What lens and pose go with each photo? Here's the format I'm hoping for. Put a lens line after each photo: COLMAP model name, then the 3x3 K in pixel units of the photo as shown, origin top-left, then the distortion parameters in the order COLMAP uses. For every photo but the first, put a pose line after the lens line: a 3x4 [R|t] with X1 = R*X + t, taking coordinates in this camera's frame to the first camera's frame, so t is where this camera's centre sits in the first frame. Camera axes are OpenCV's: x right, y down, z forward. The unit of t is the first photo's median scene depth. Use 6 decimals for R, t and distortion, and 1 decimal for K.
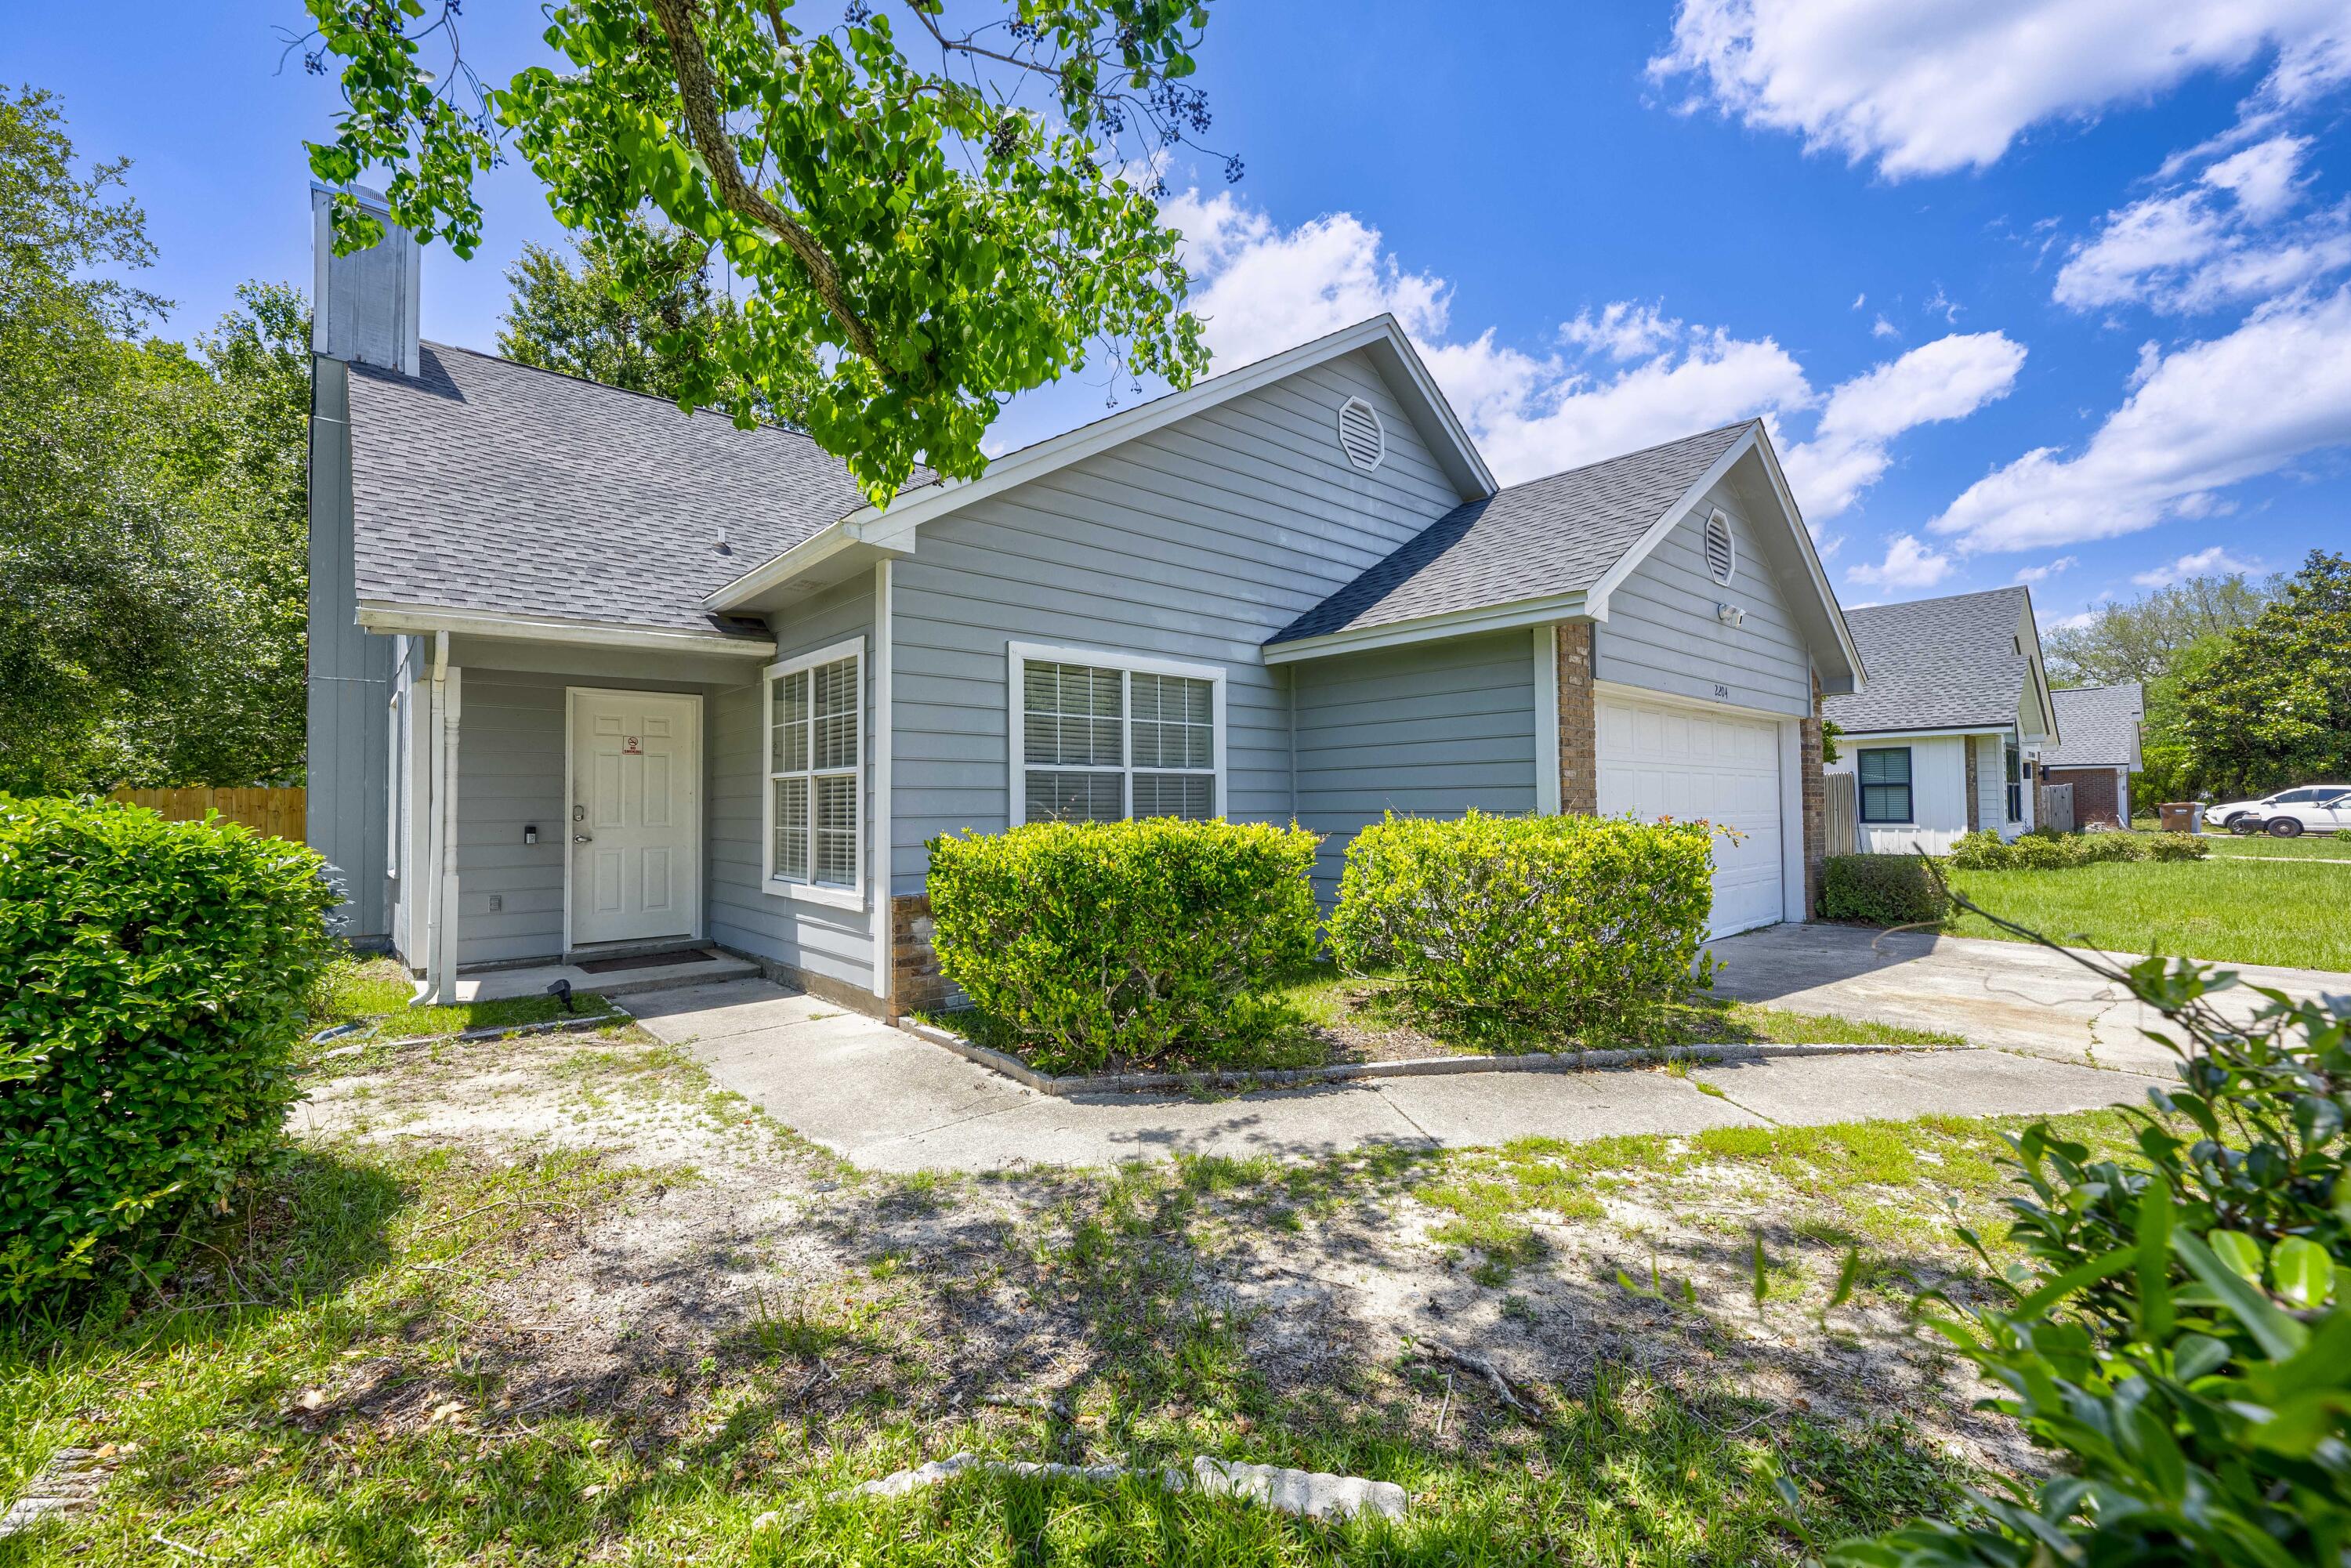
lens RADIAL K [[950.2, 0, 1169.3], [0, 950.2, 776.1], [0, 0, 1]] dist [0.000041, -0.000145]
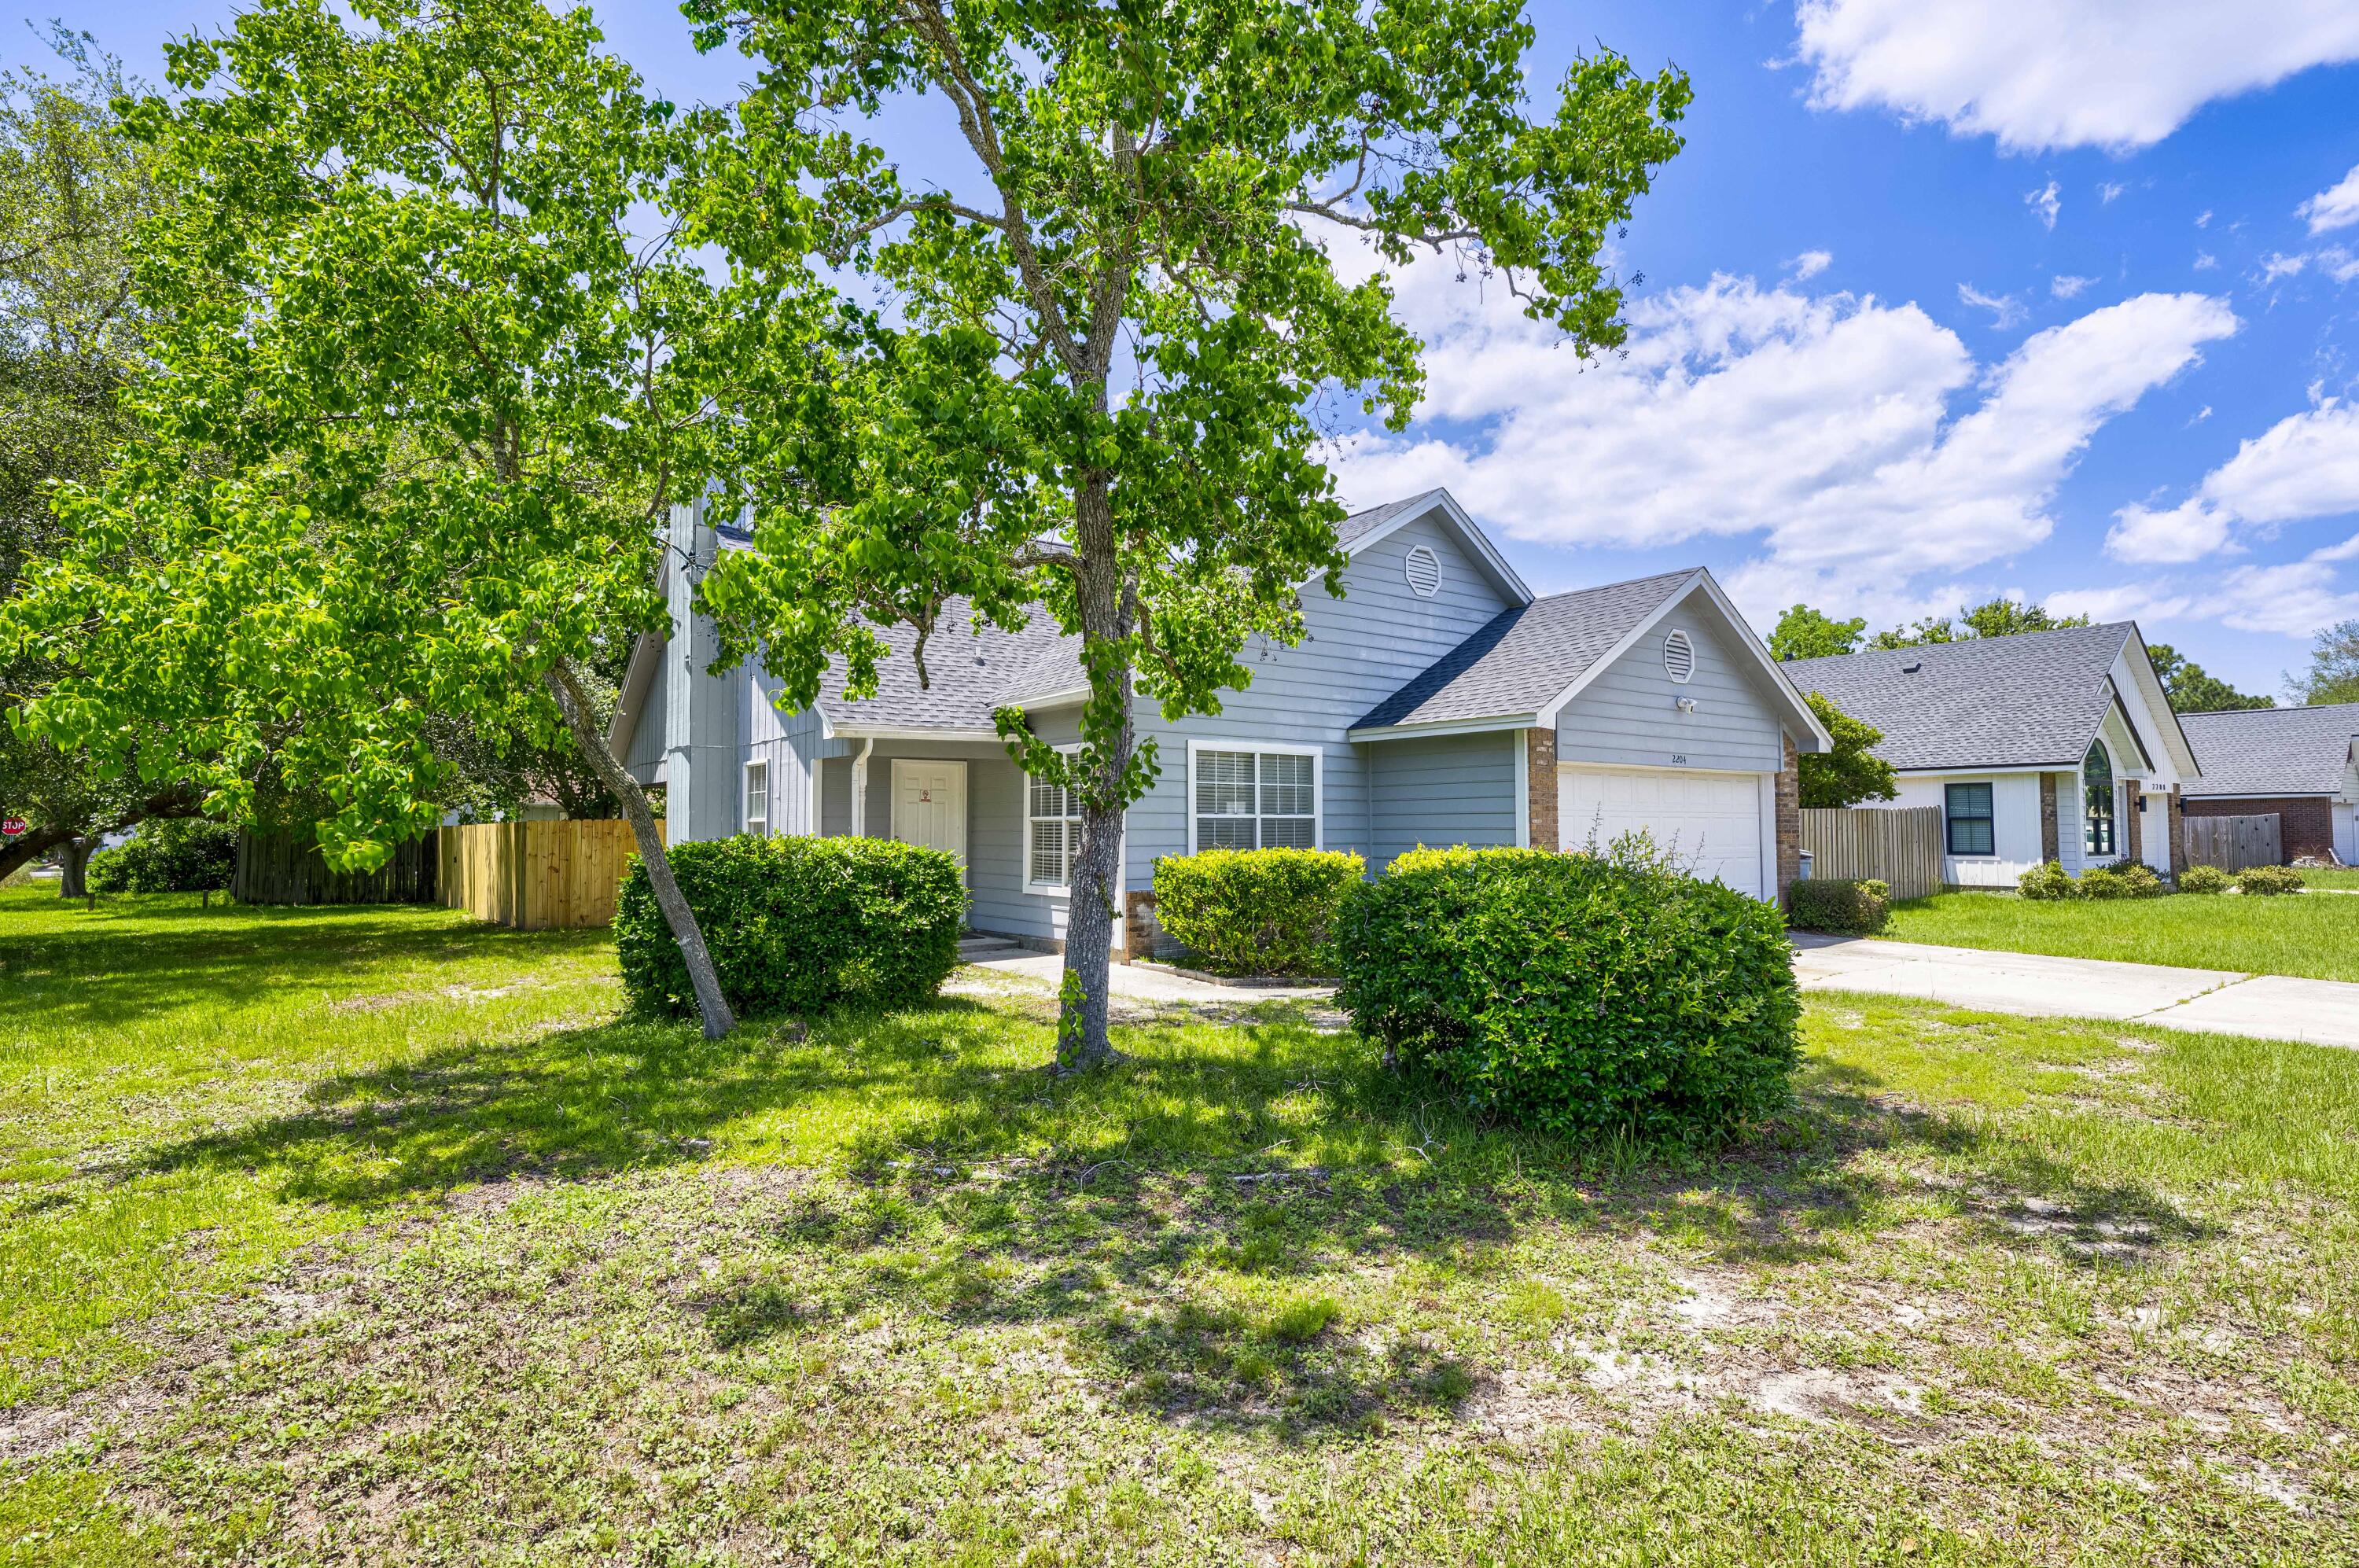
lens RADIAL K [[1224.9, 0, 1188.0], [0, 1224.9, 776.0], [0, 0, 1]] dist [0.001866, 0.001298]
pose [[0.997468, 0.003055, -0.071054, -0.014089], [-0.003794, 0.999940, -0.010260, -0.046966], [0.071018, 0.010504, 0.997420, -0.929221]]
